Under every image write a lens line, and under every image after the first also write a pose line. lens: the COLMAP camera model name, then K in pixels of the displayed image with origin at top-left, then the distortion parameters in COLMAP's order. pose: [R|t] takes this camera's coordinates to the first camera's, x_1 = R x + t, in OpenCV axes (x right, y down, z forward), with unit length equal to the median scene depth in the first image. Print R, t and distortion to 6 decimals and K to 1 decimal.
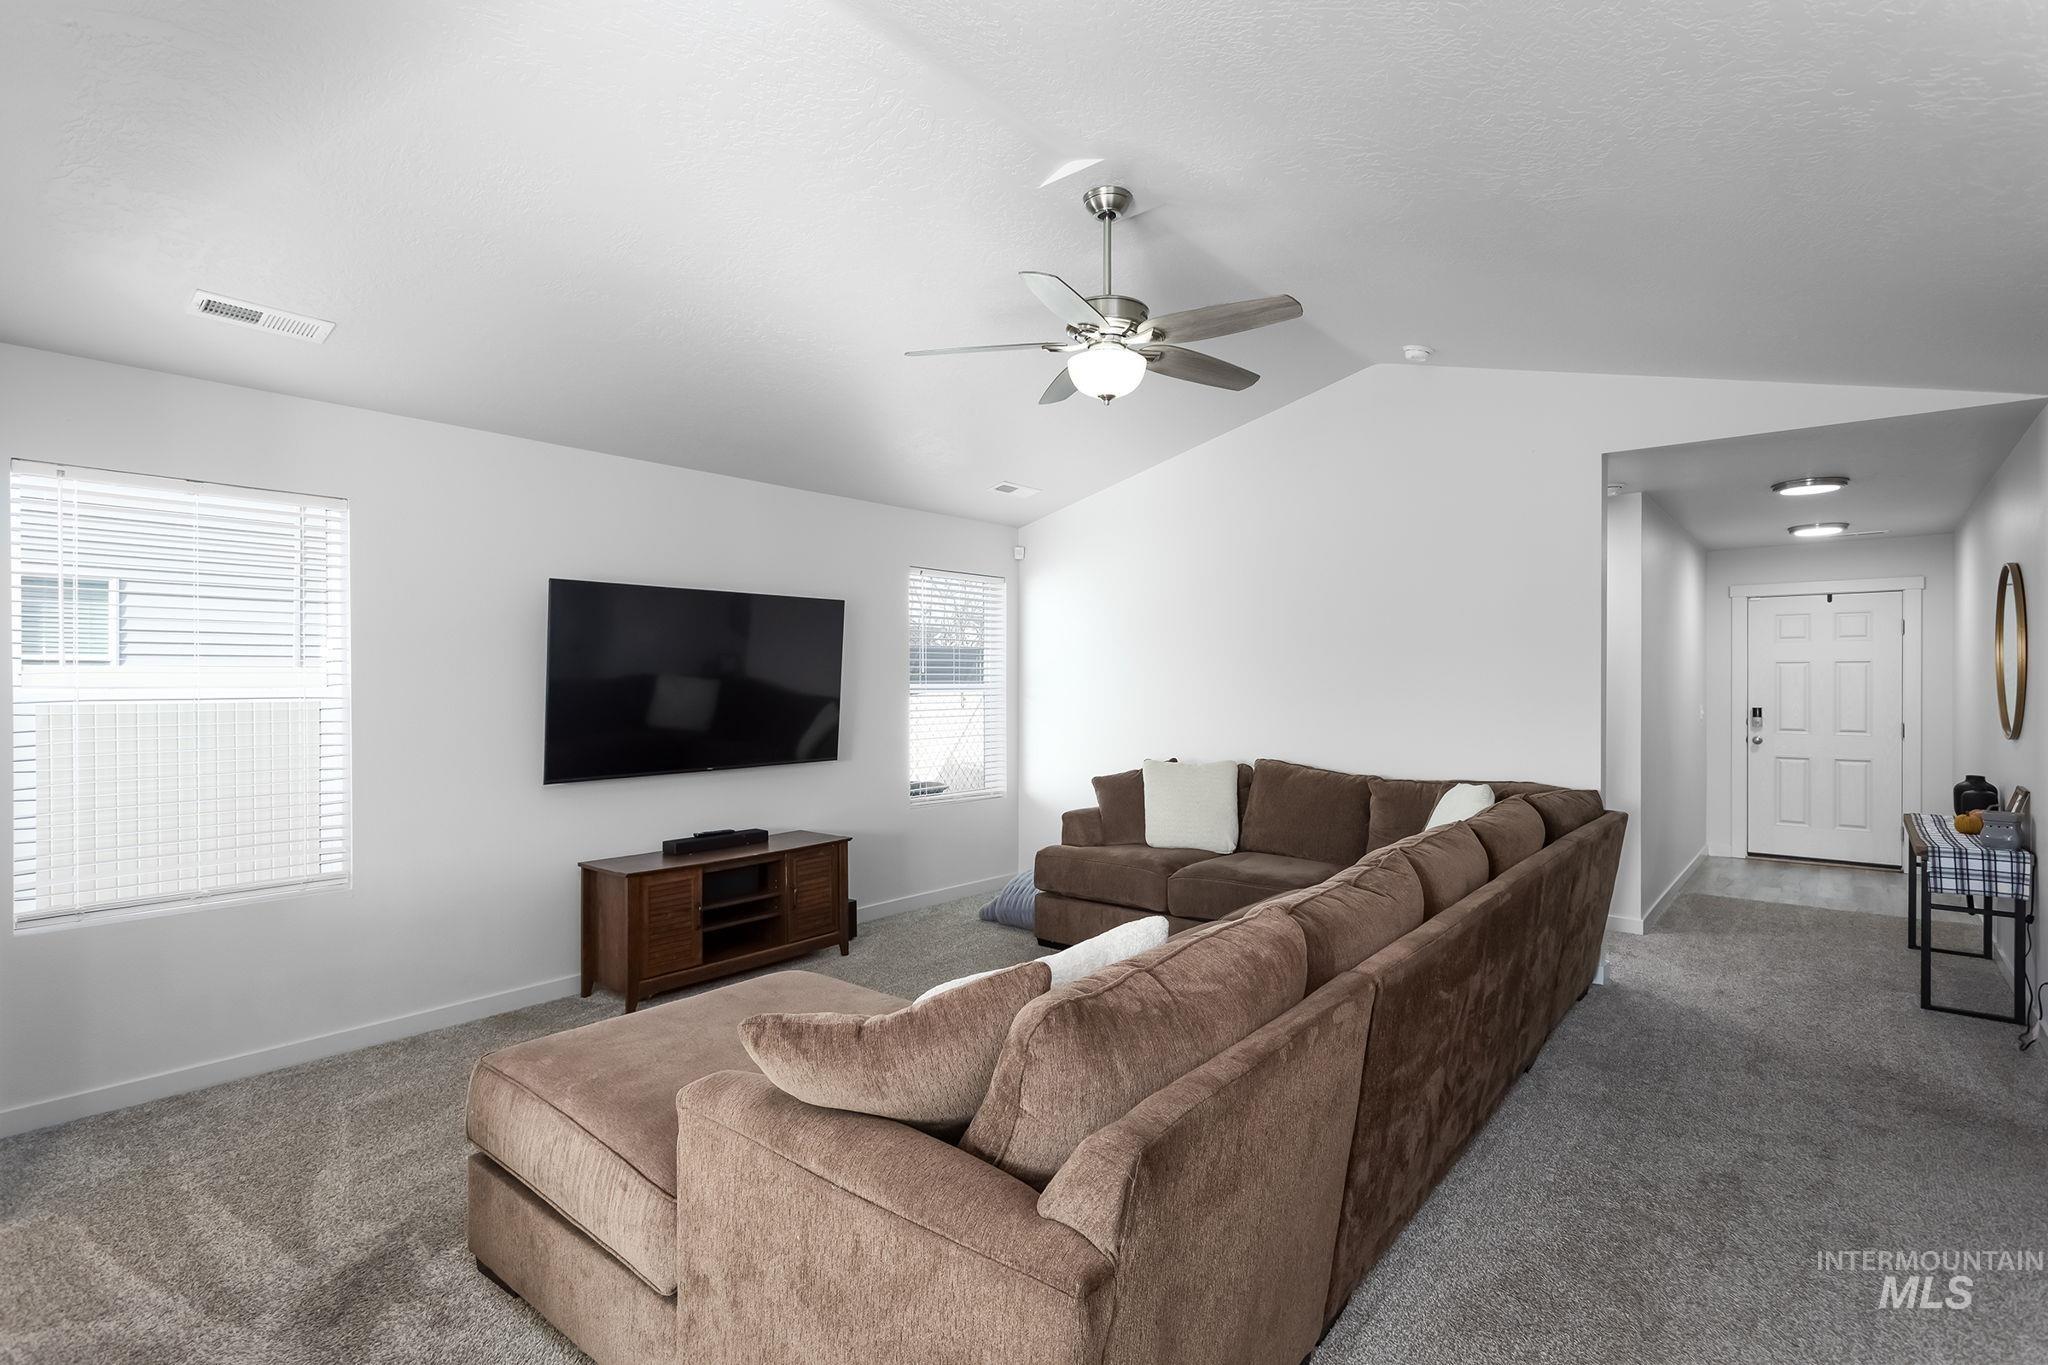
lens RADIAL K [[1005.1, 0, 1039.6], [0, 1005.1, 687.8], [0, 0, 1]] dist [0.001820, 0.000205]
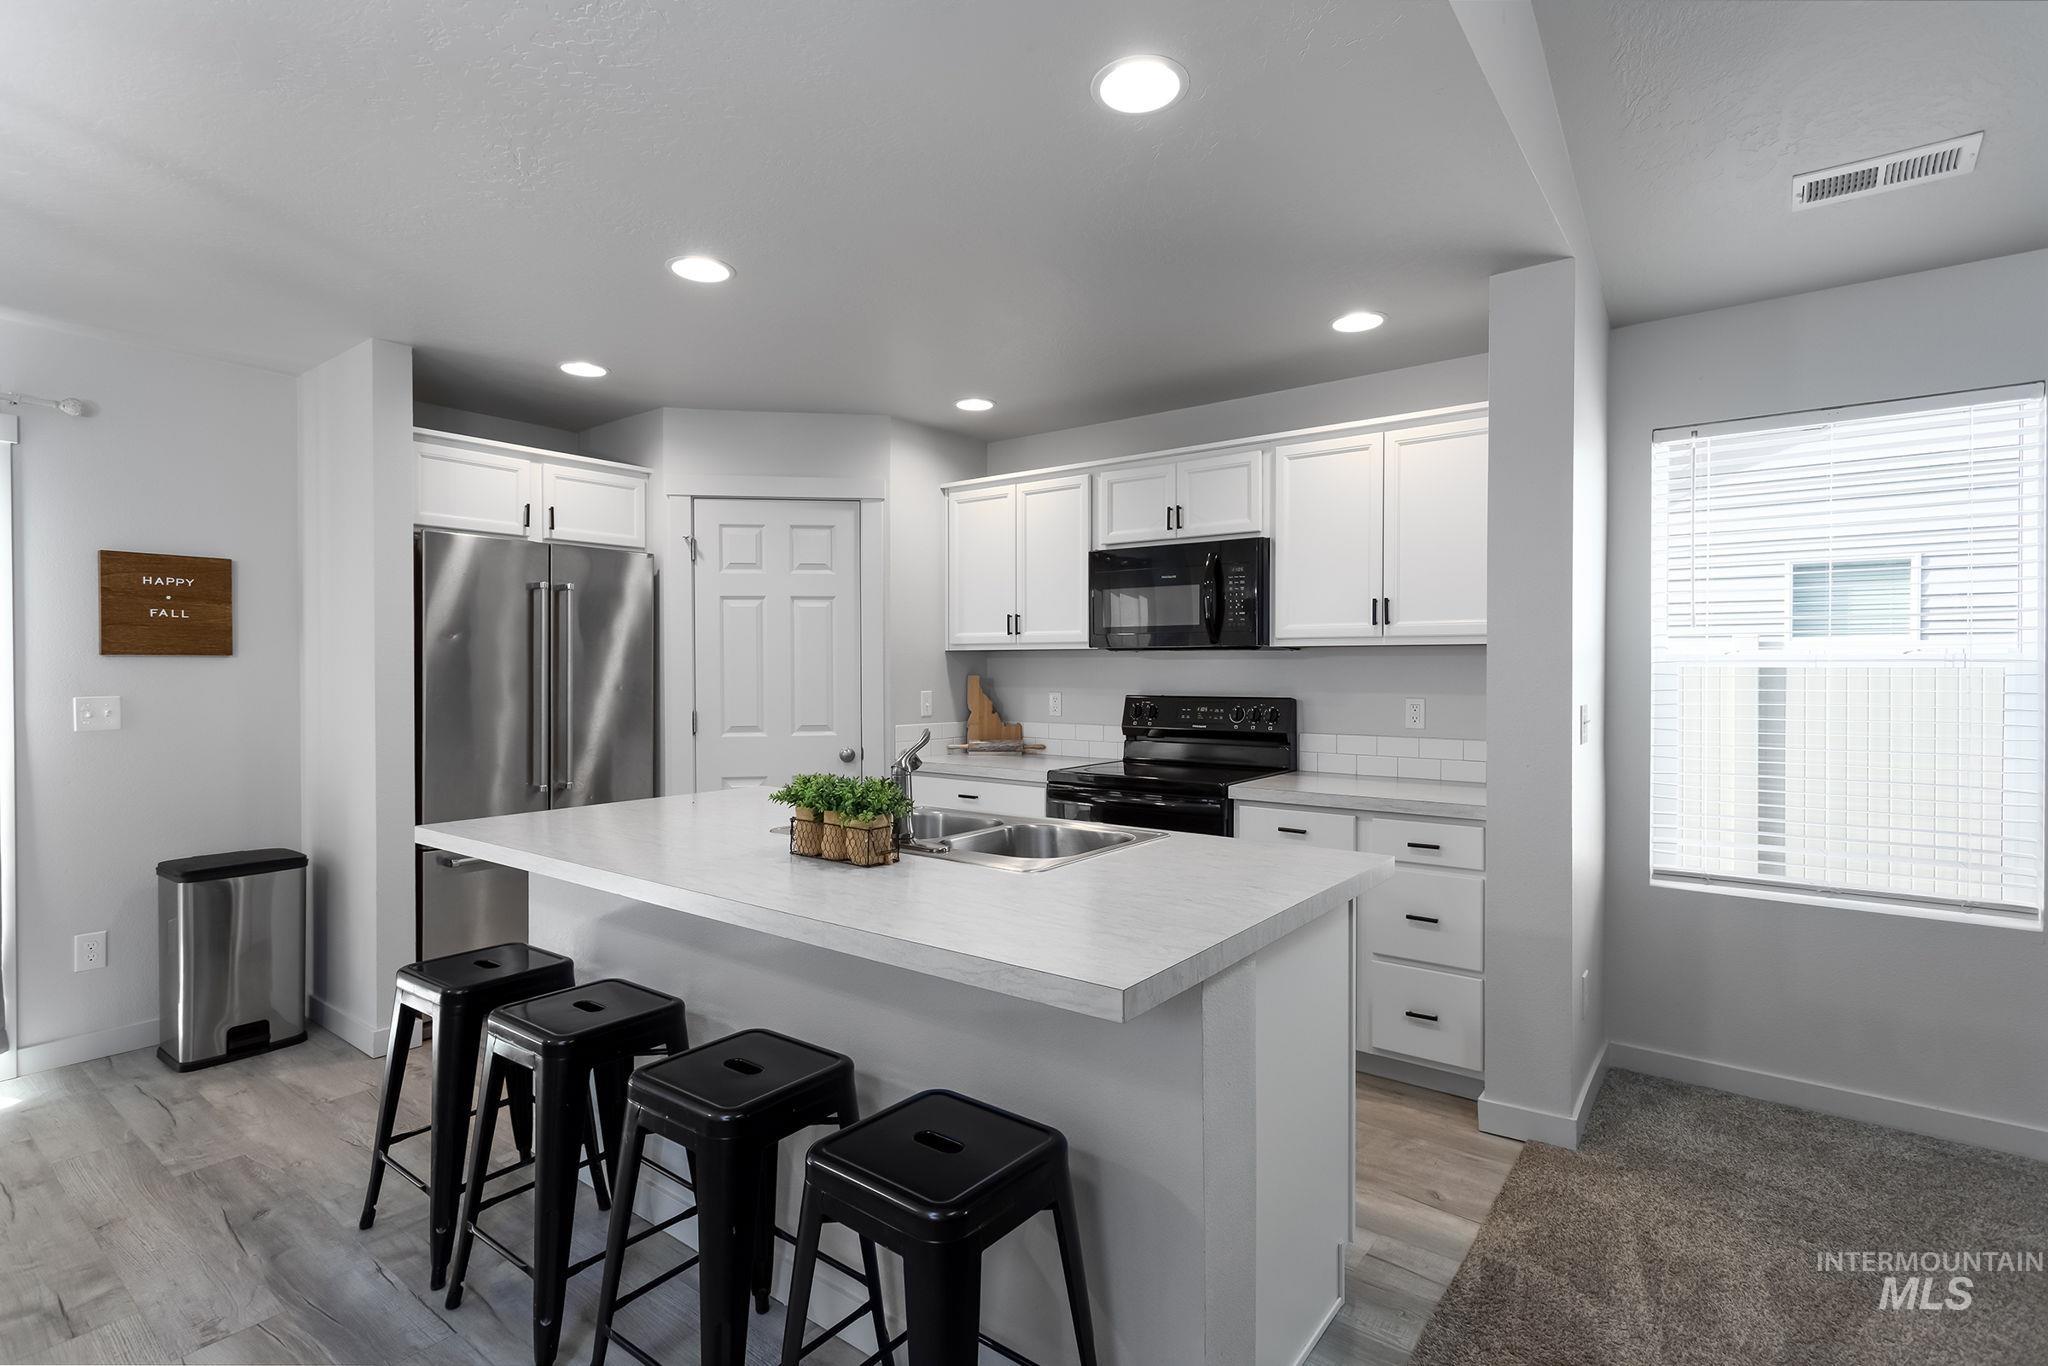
lens RADIAL K [[967.2, 0, 1016.4], [0, 967.2, 676.2], [0, 0, 1]] dist [-0.000930, 0.000067]
pose [[0.019028, 0.005796, -0.999802, -0.015829], [-0.011008, 0.999924, 0.005587, 0.019752], [0.999758, 0.010899, 0.019091, 0.207547]]
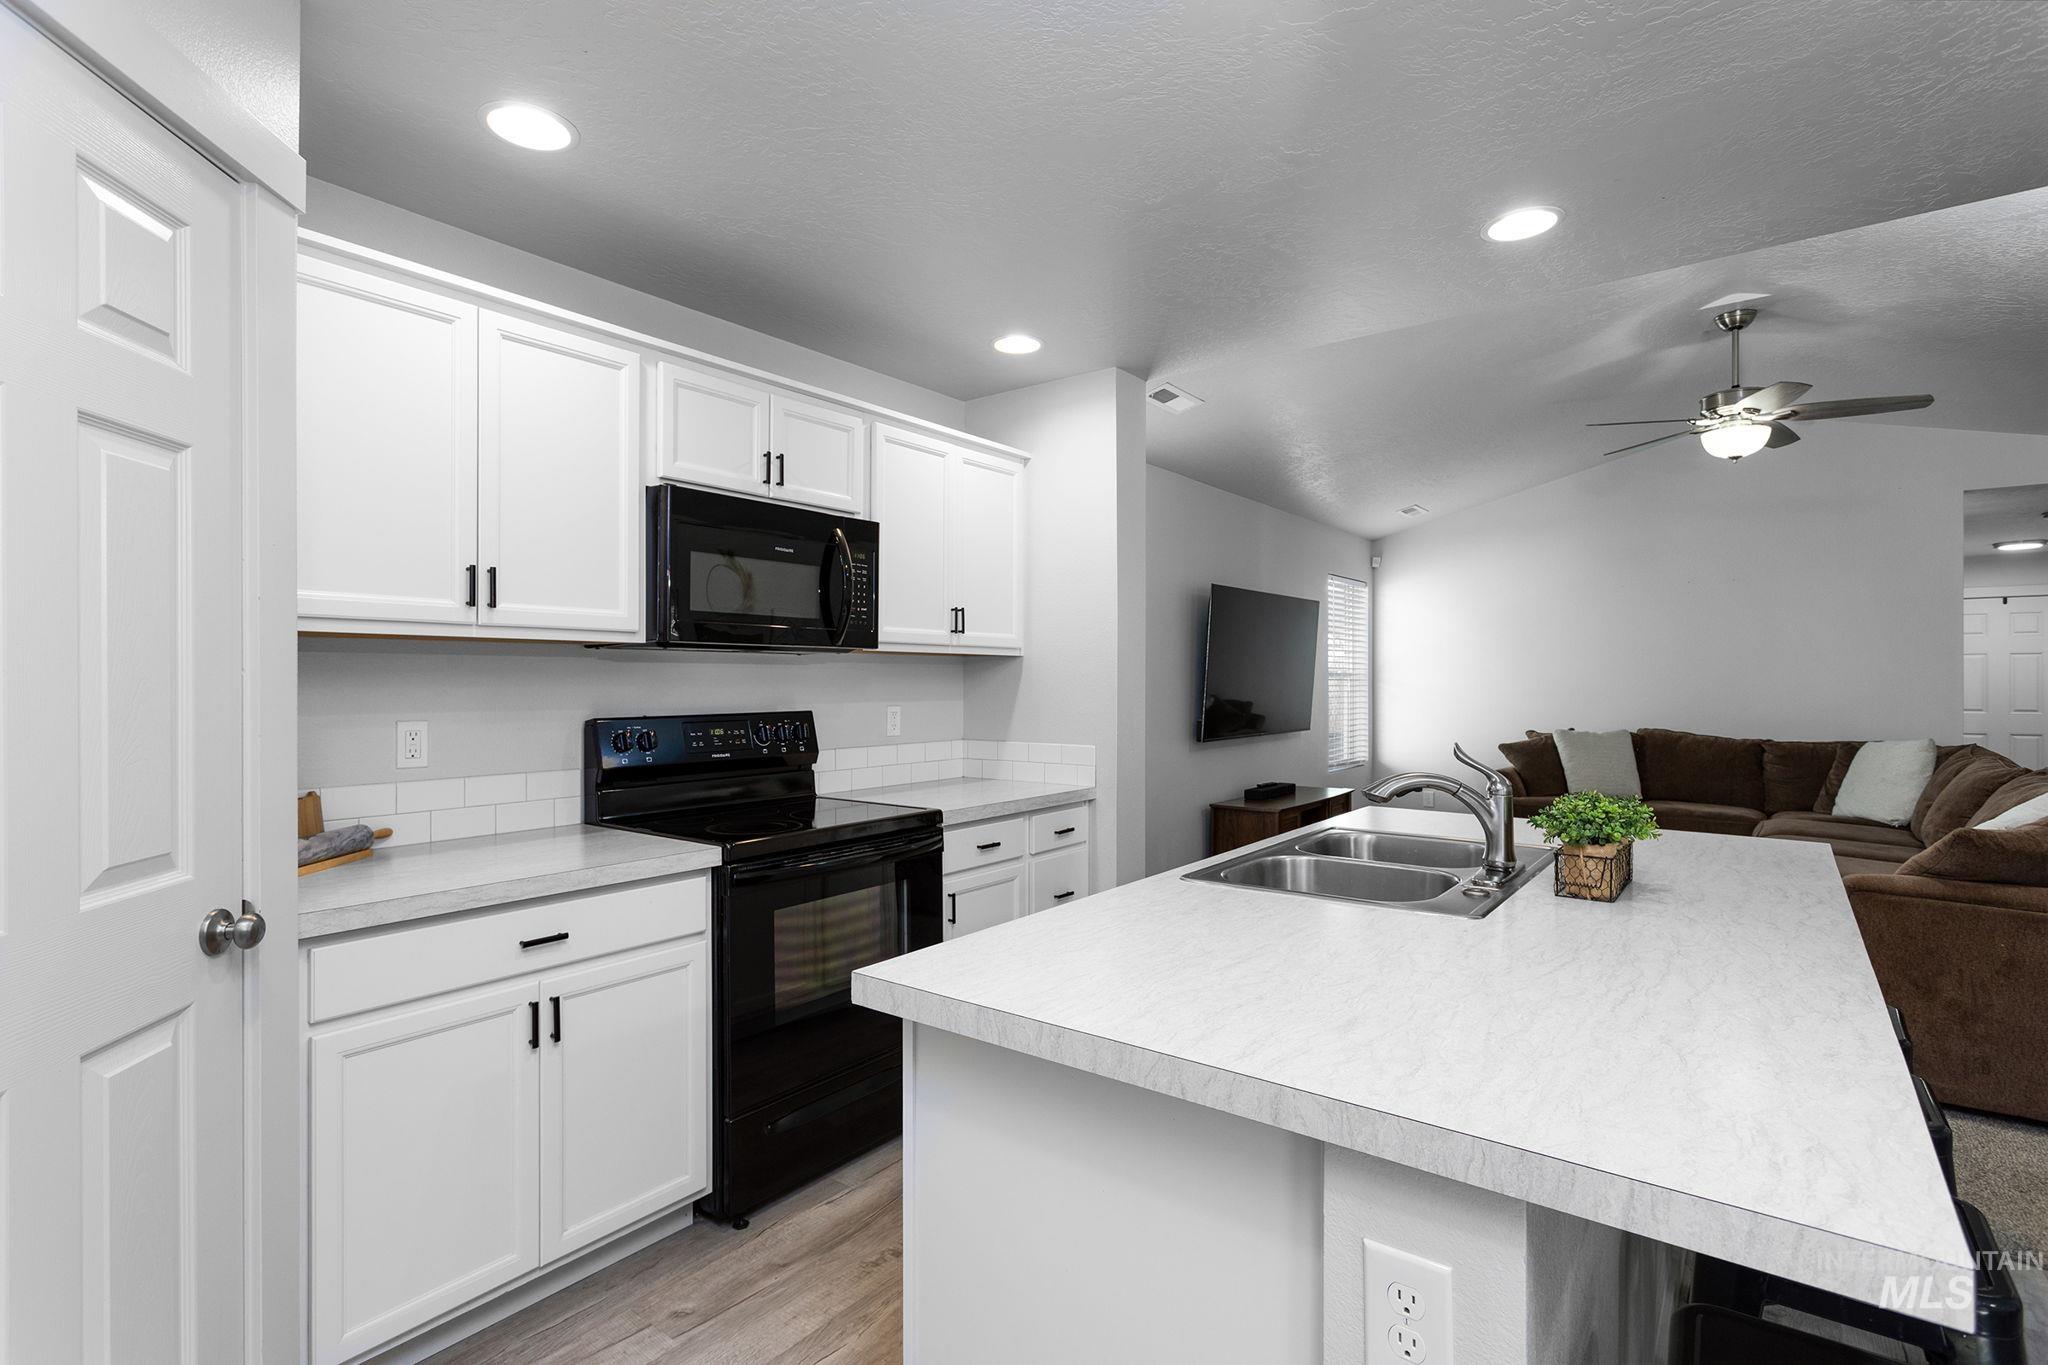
lens RADIAL K [[996.9, 0, 1024.0], [0, 996.9, 682.5], [0, 0, 1]] dist [0.002549, 0.000280]
pose [[0.999630, 0.000359, 0.027190, -0.692975], [-0.000222, 0.999987, -0.005050, 0.023584], [-0.027191, 0.005042, 0.999618, -0.260772]]
